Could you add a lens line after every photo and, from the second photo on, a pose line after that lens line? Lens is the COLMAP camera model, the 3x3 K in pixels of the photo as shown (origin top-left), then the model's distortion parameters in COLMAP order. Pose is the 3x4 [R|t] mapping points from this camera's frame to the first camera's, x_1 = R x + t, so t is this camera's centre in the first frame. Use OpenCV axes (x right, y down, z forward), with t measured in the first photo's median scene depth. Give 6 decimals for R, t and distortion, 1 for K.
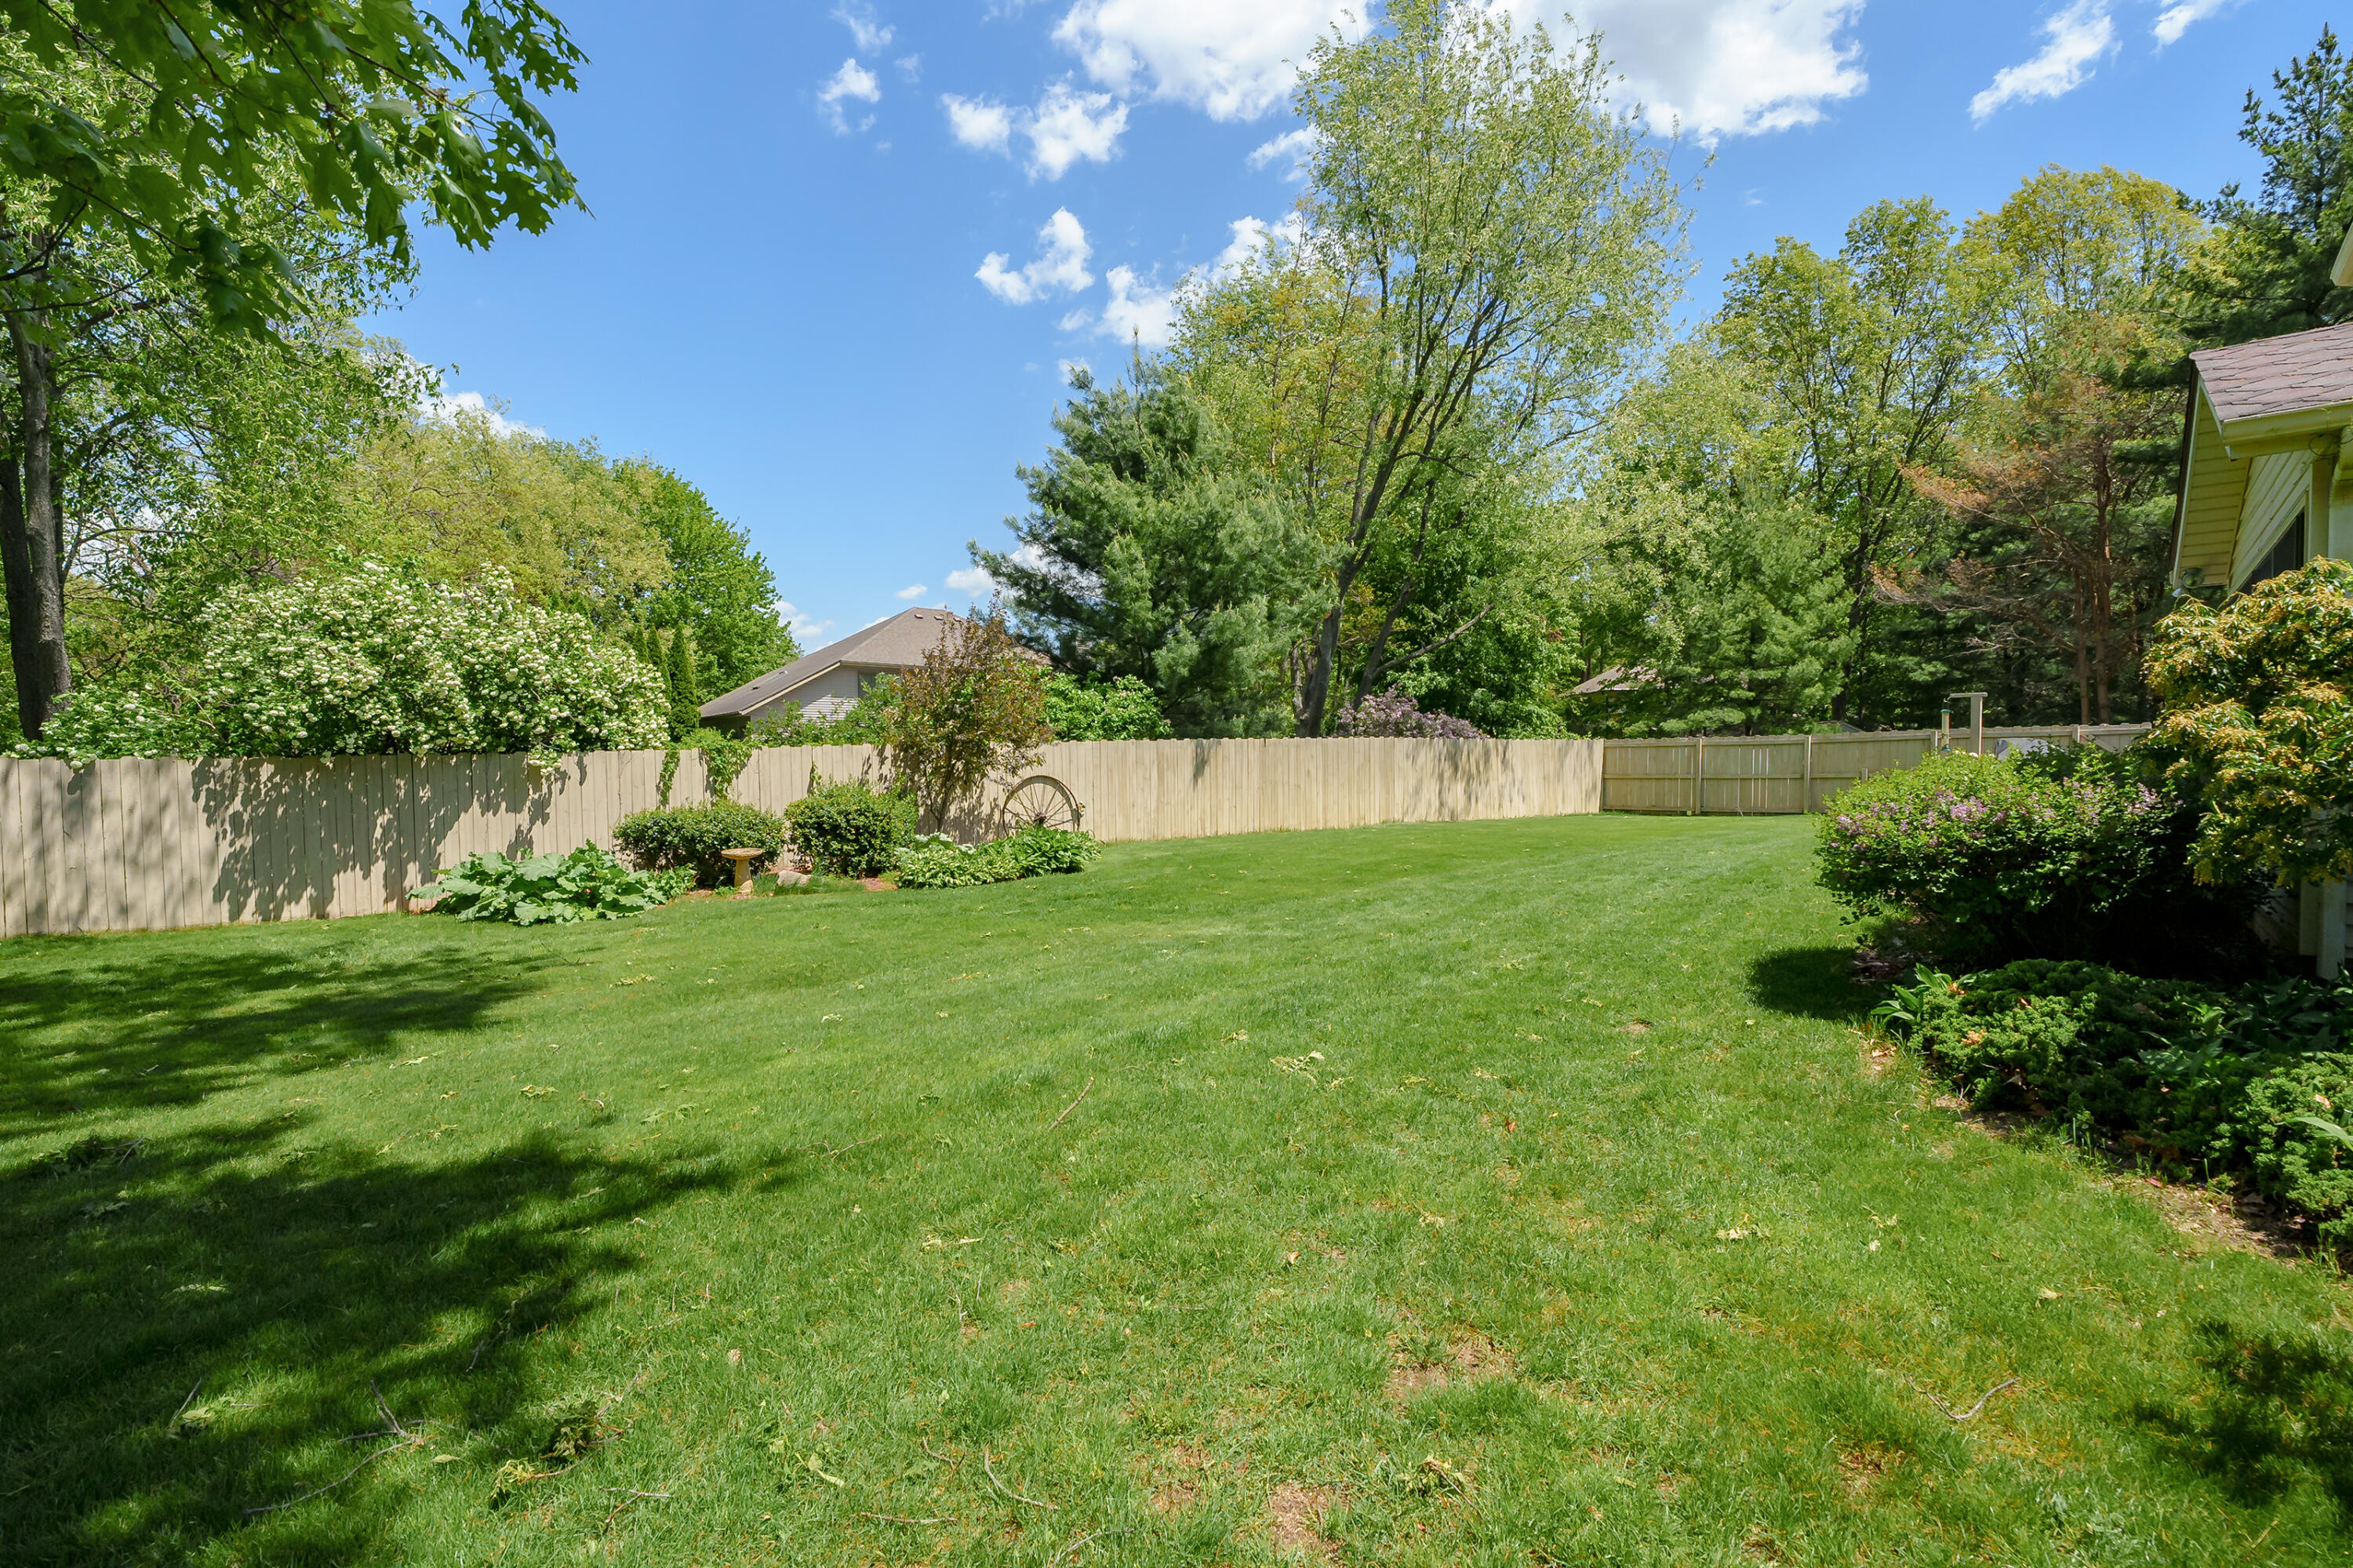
lens RADIAL K [[1193.7, 0, 1172.1], [0, 1193.7, 809.8], [0, 0, 1]] dist [0.073411, -0.000010]
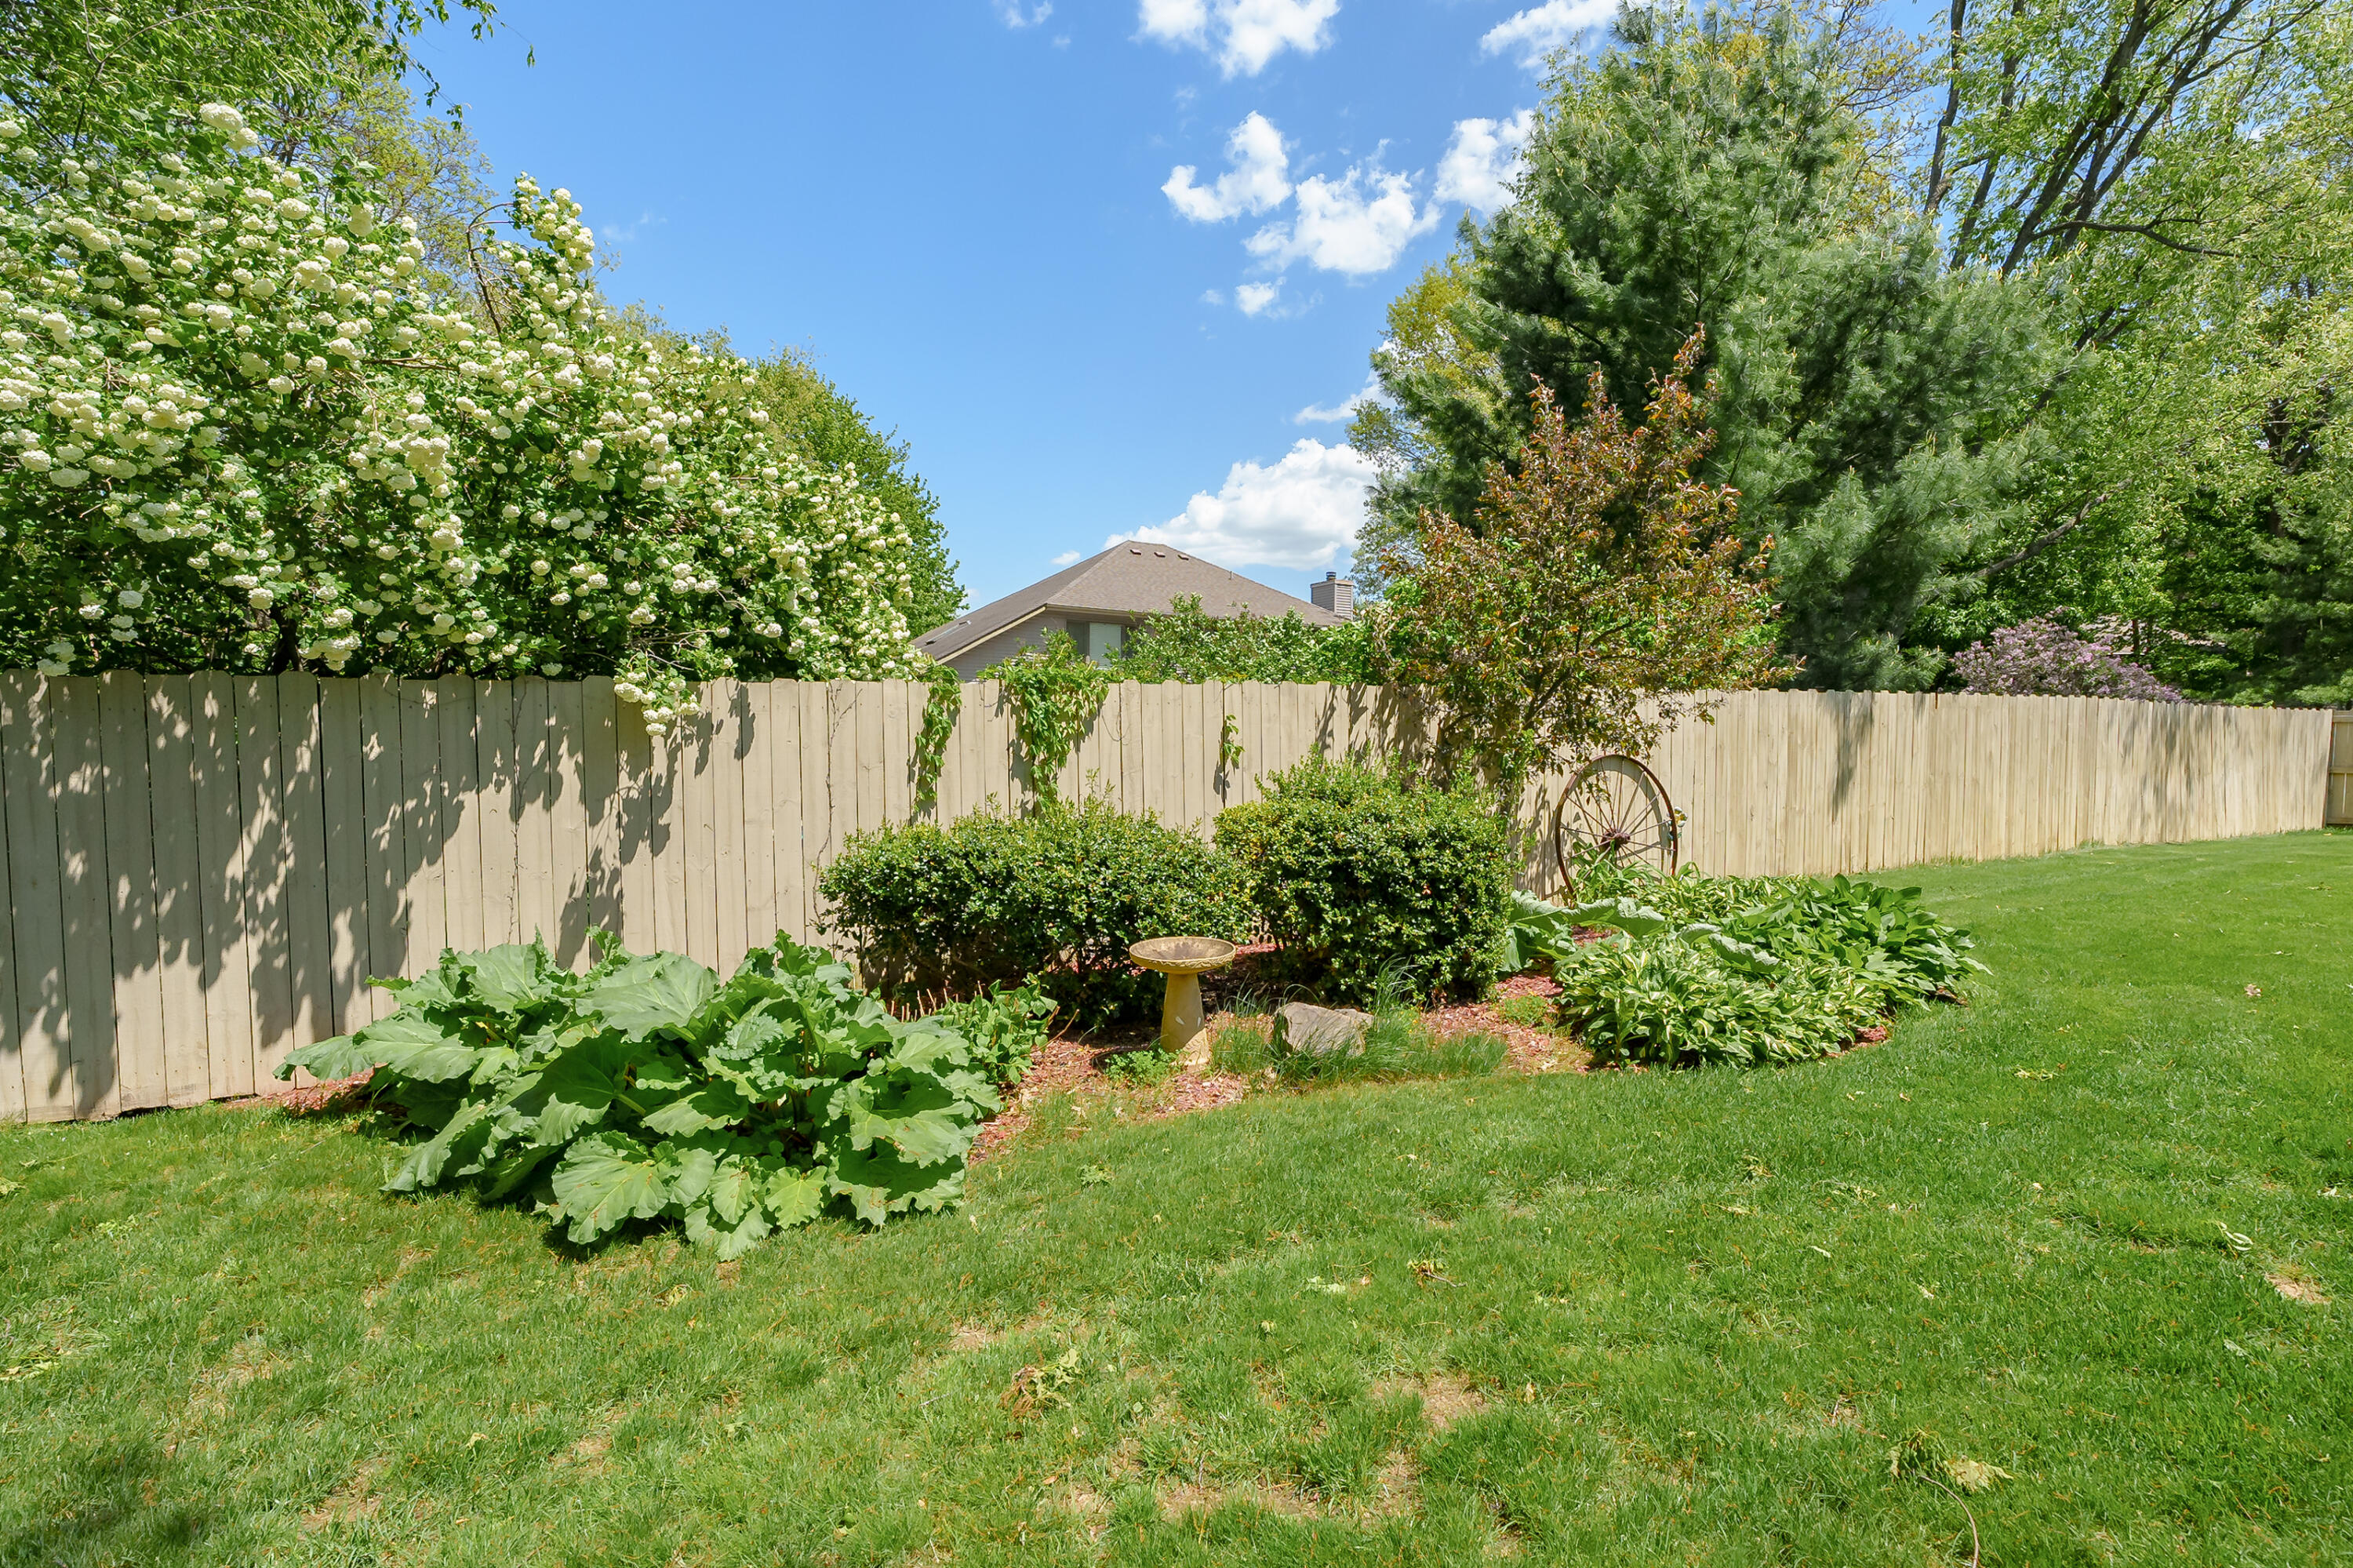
lens RADIAL K [[1065.7, 0, 1176.5], [0, 1065.7, 784.0], [0, 0, 1]] dist [-0.000888, 0.000266]
pose [[0.999686, 0.012770, -0.021537, -0.331041], [-0.013068, 0.999820, -0.013767, -0.009530], [0.021358, 0.014044, 0.999673, 0.641301]]
